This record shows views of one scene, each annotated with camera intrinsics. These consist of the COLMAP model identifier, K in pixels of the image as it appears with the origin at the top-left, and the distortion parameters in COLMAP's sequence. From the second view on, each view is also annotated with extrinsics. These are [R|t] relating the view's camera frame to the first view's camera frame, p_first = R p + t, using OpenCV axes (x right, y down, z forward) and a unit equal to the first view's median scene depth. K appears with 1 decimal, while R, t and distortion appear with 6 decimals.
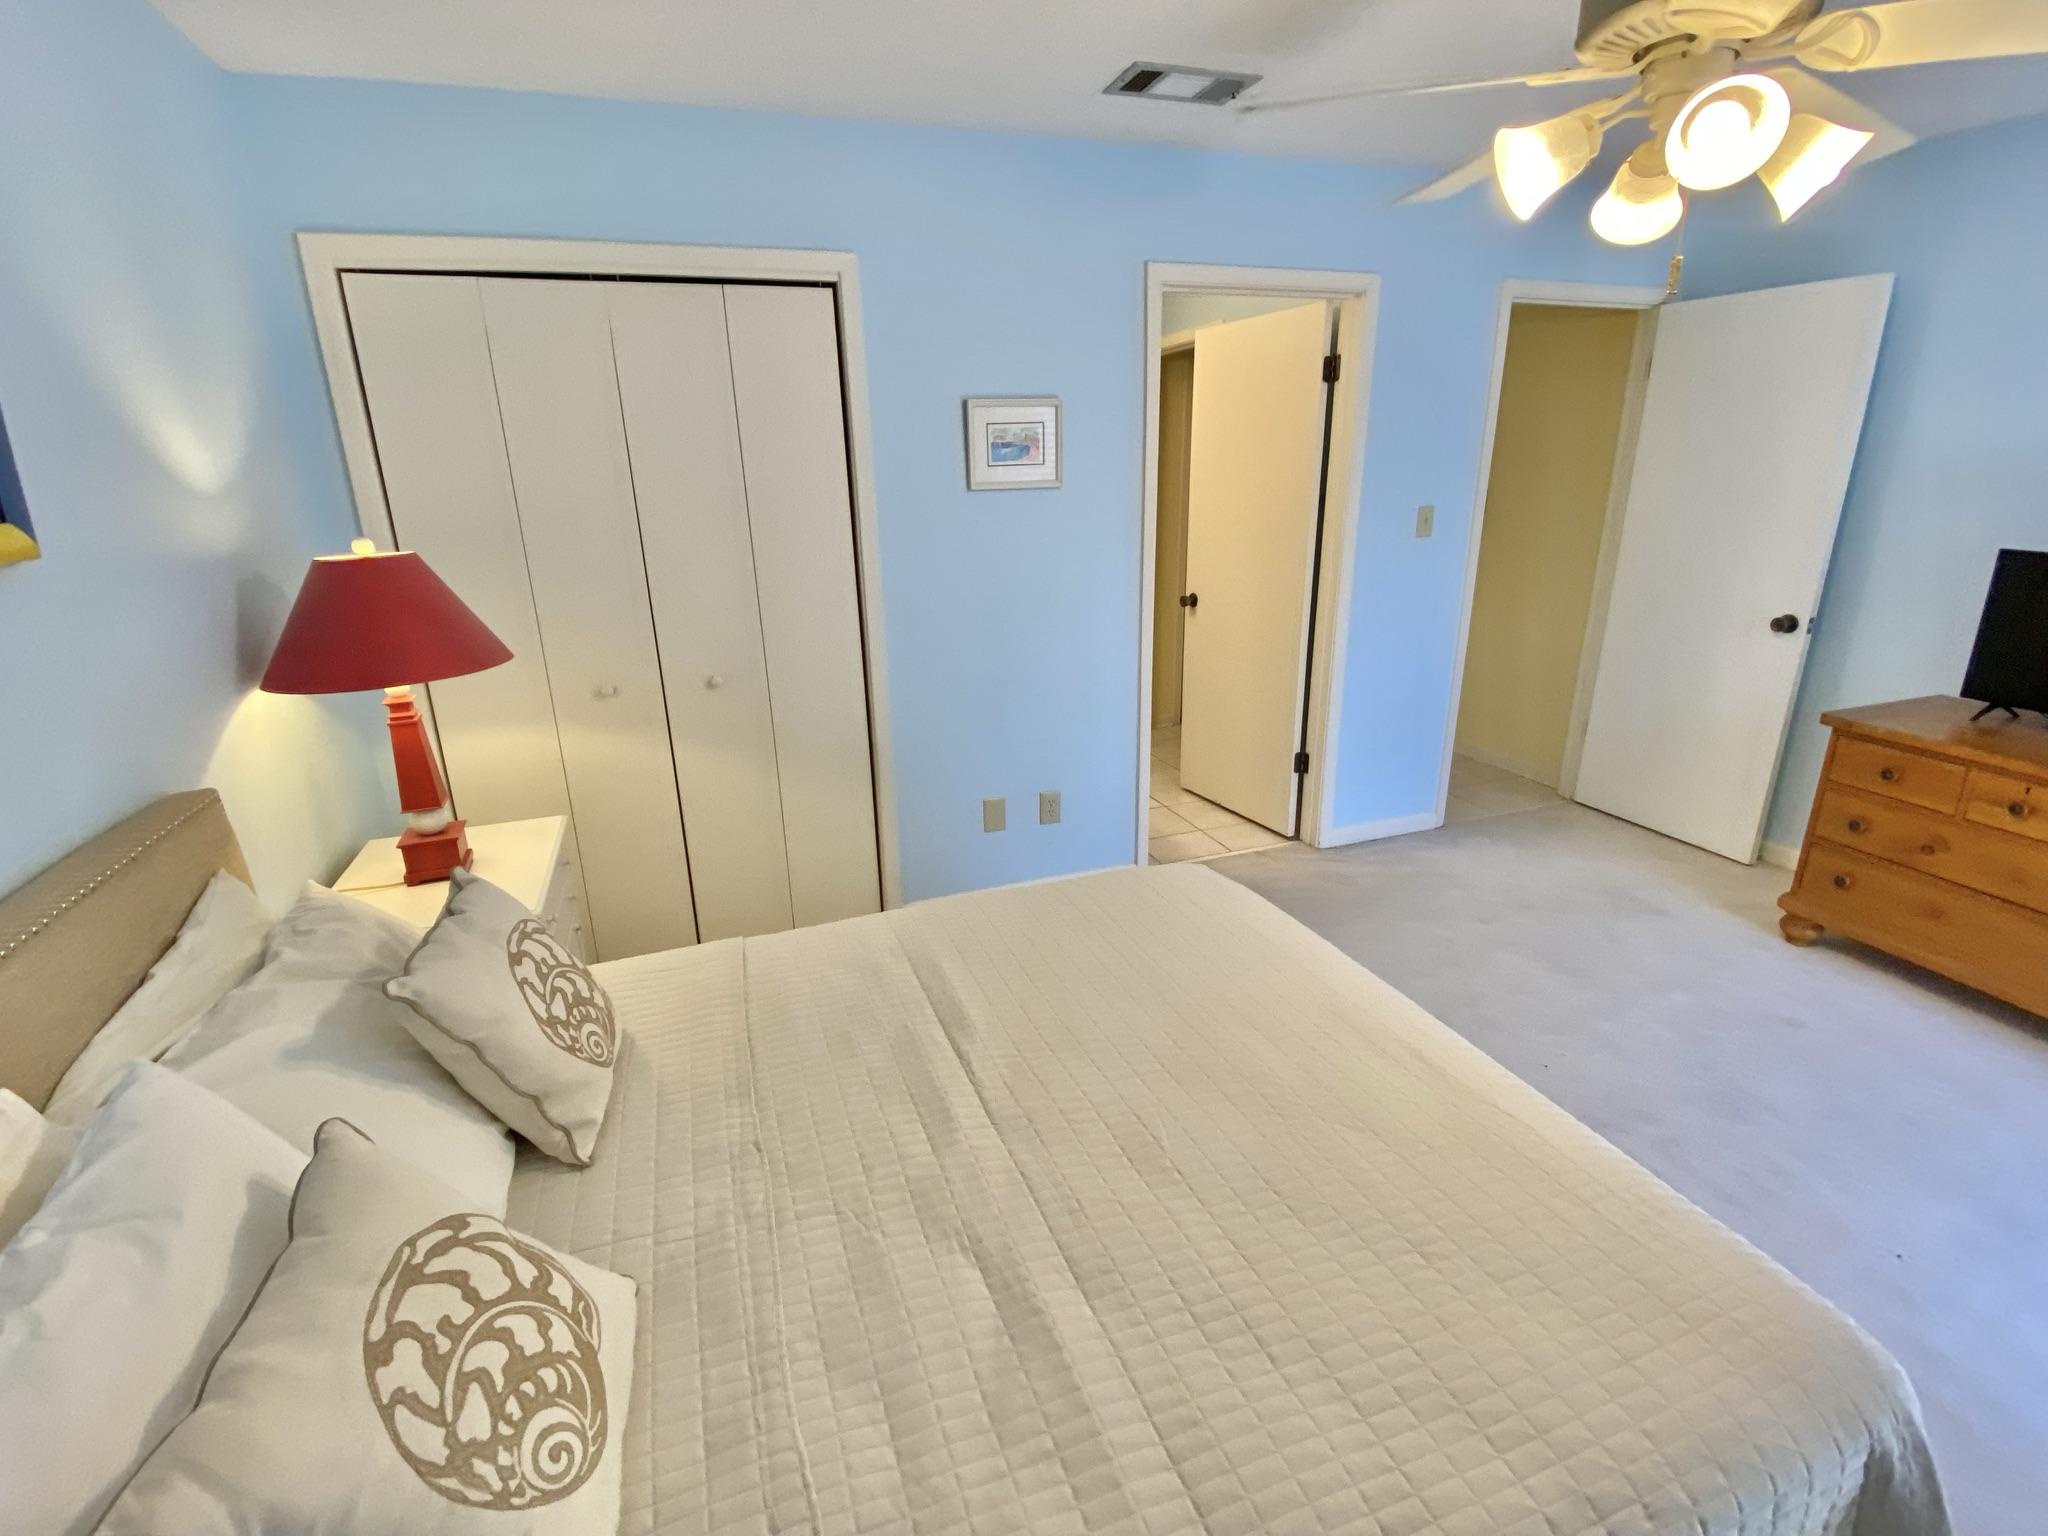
lens RADIAL K [[952.5, 0, 1024.0], [0, 952.5, 768.0], [0, 0, 1]] dist [-0.019168, 0.000096]
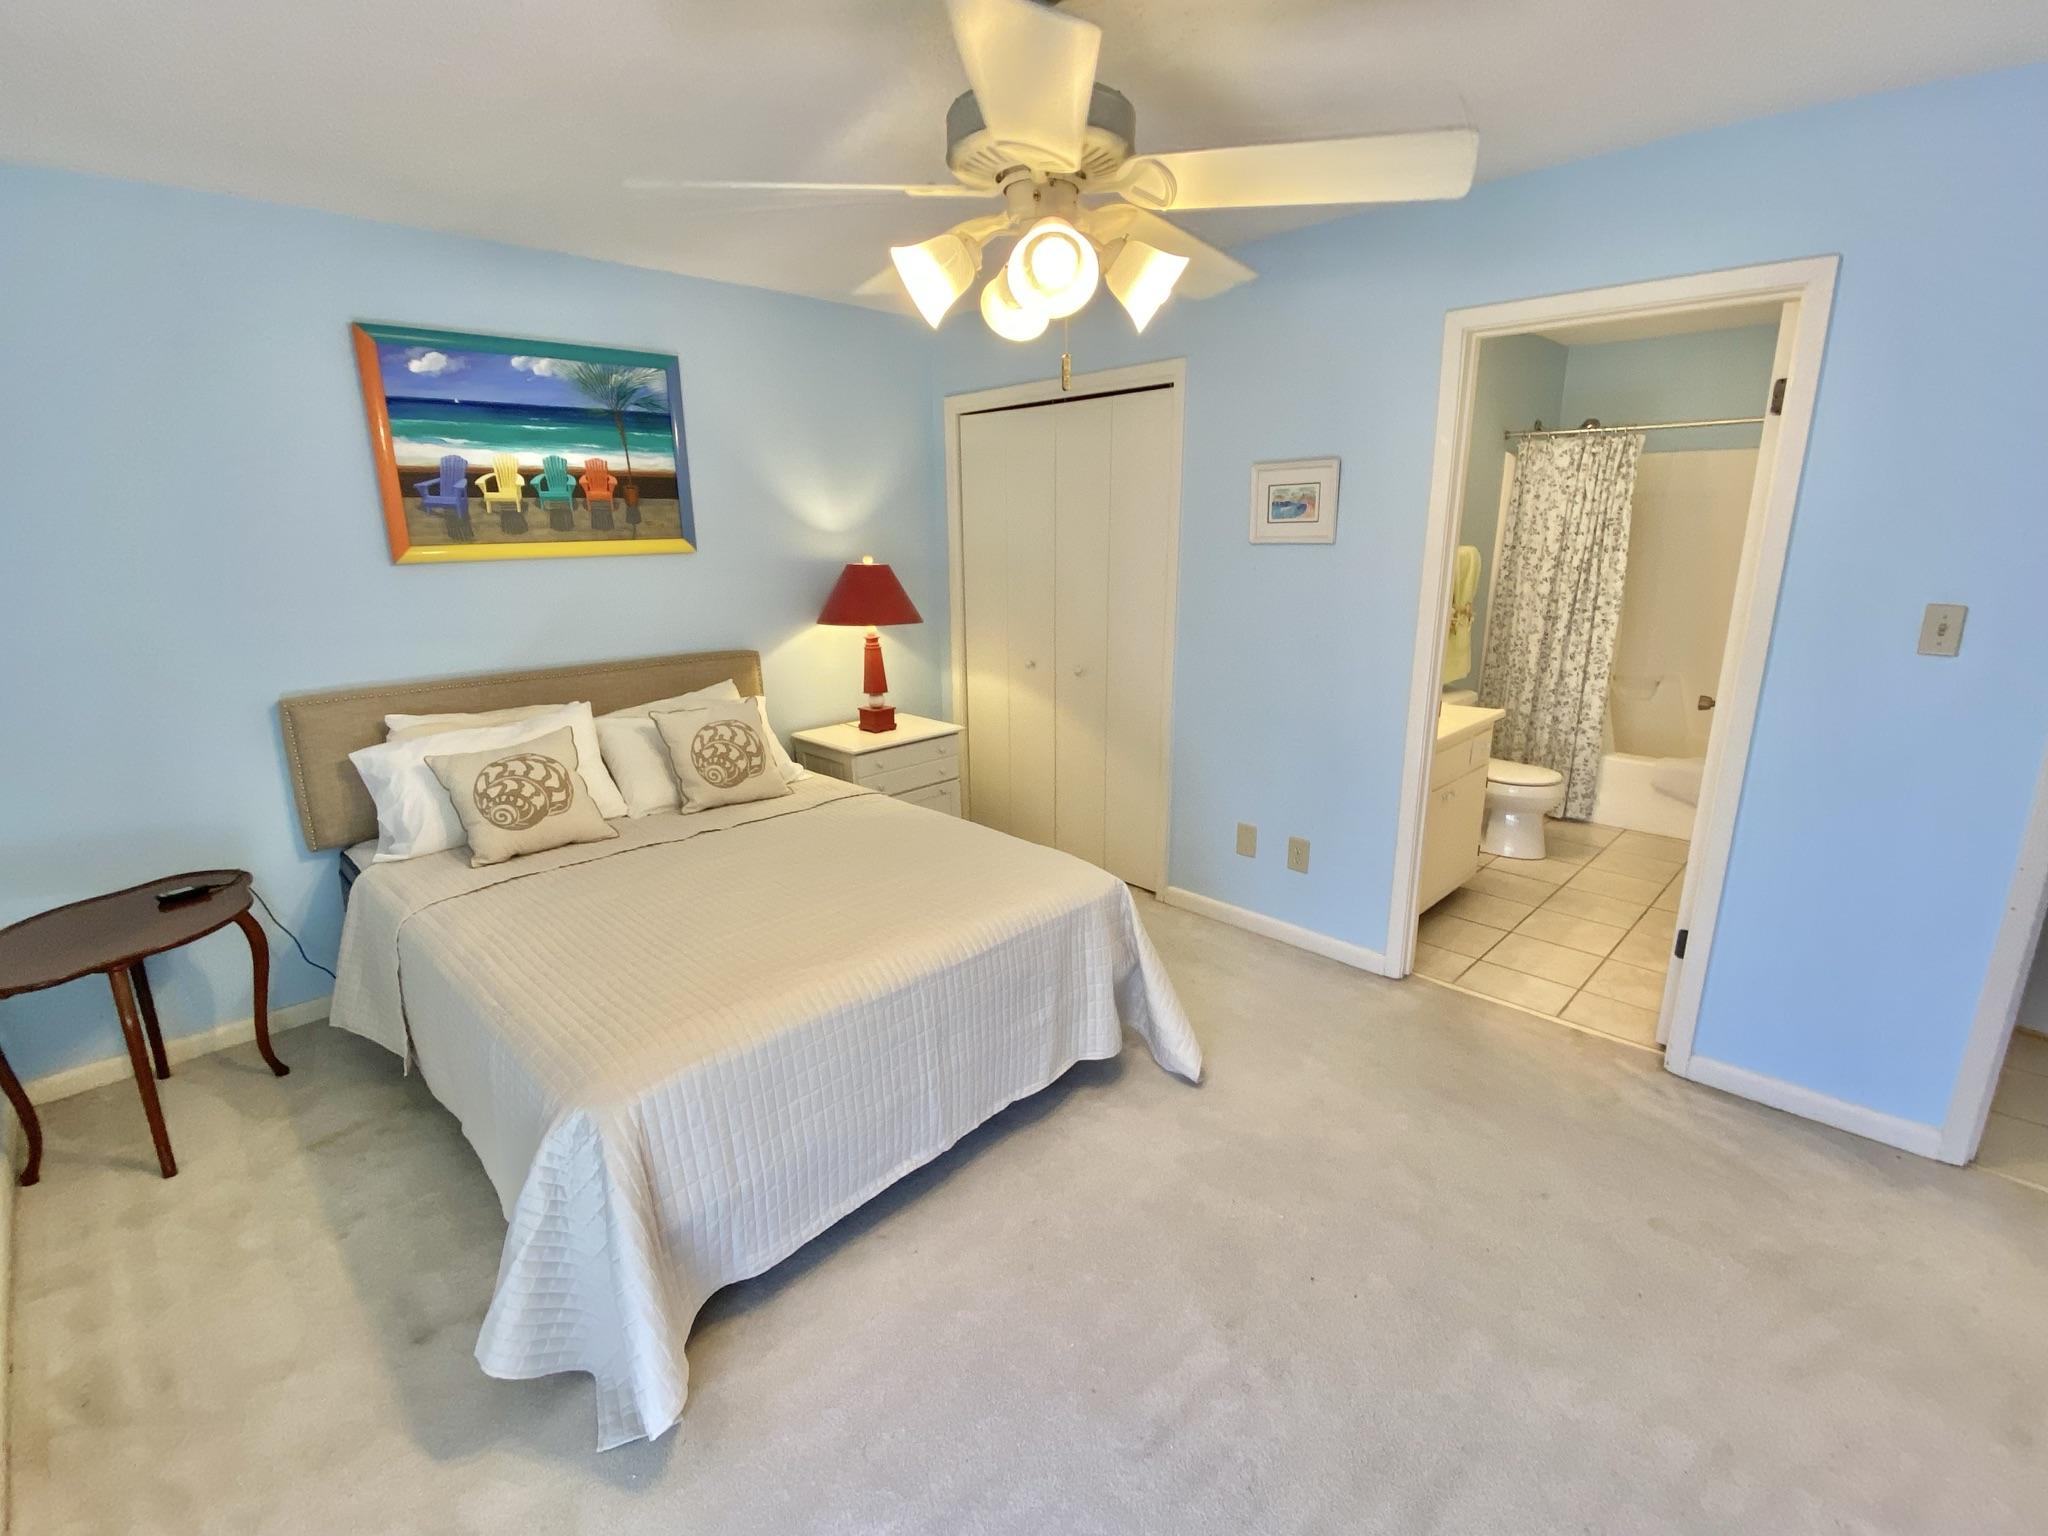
lens RADIAL K [[918.7, 0, 986.6], [0, 918.7, 761.2], [0, 0, 1]] dist [-0.001503, -0.031704]
pose [[0.388062, 0.241599, -0.889403, 1.128984], [-0.278594, 0.950634, 0.136676, -0.142720], [0.878518, 0.194743, 0.436213, 0.394272]]
